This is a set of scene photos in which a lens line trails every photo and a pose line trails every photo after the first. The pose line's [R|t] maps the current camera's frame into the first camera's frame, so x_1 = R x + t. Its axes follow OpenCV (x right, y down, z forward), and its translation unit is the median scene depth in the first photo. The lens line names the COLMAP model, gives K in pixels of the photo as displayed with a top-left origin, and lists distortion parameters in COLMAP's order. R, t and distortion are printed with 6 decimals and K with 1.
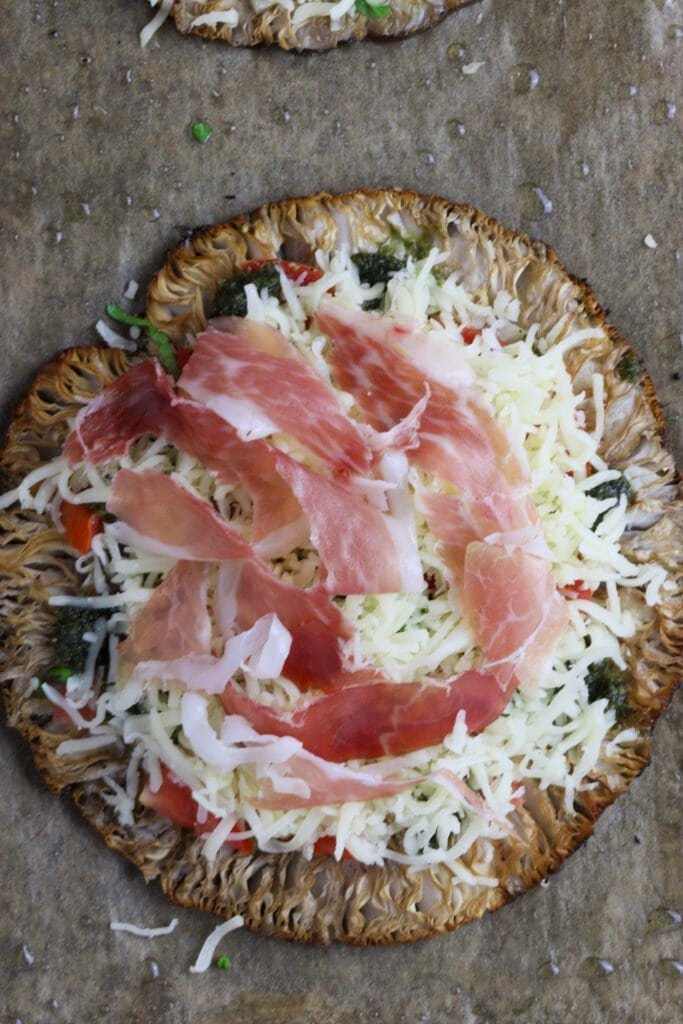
lens RADIAL K [[2211.4, 0, 341.5], [0, 2211.4, 512.0], [0, 0, 1]] dist [0.033979, -0.253044]
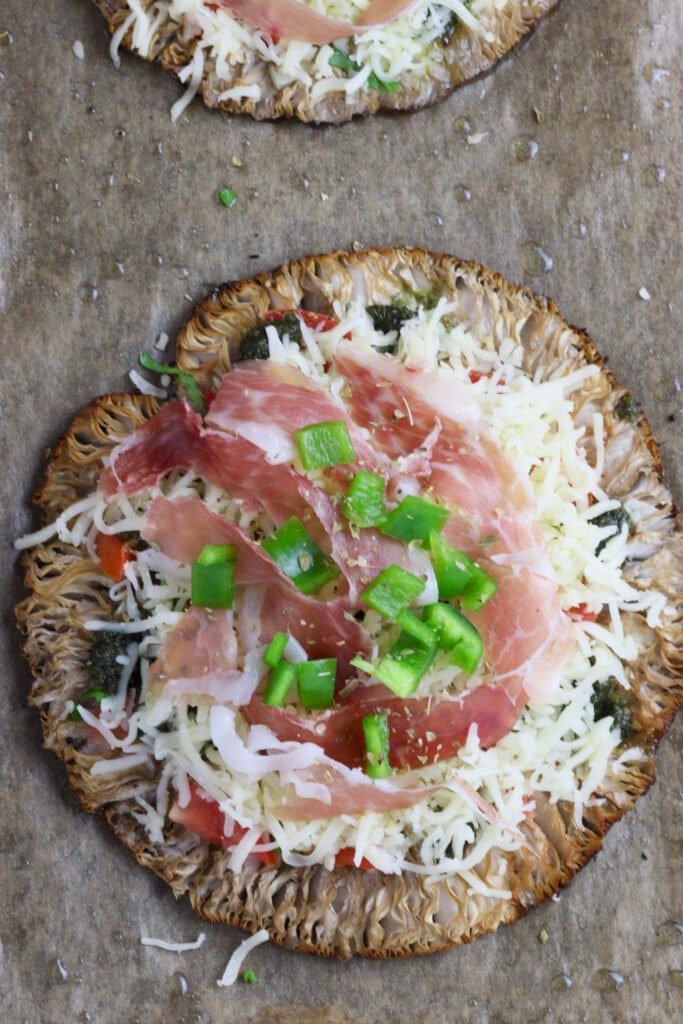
lens RADIAL K [[2211.4, 0, 341.5], [0, 2211.4, 512.0], [0, 0, 1]] dist [0.033979, -0.253044]
pose [[0.999920, -0.007942, -0.009832, 0.002121], [0.006824, 0.994030, -0.108890, 0.100749], [0.010638, 0.108814, 0.994005, -0.059776]]
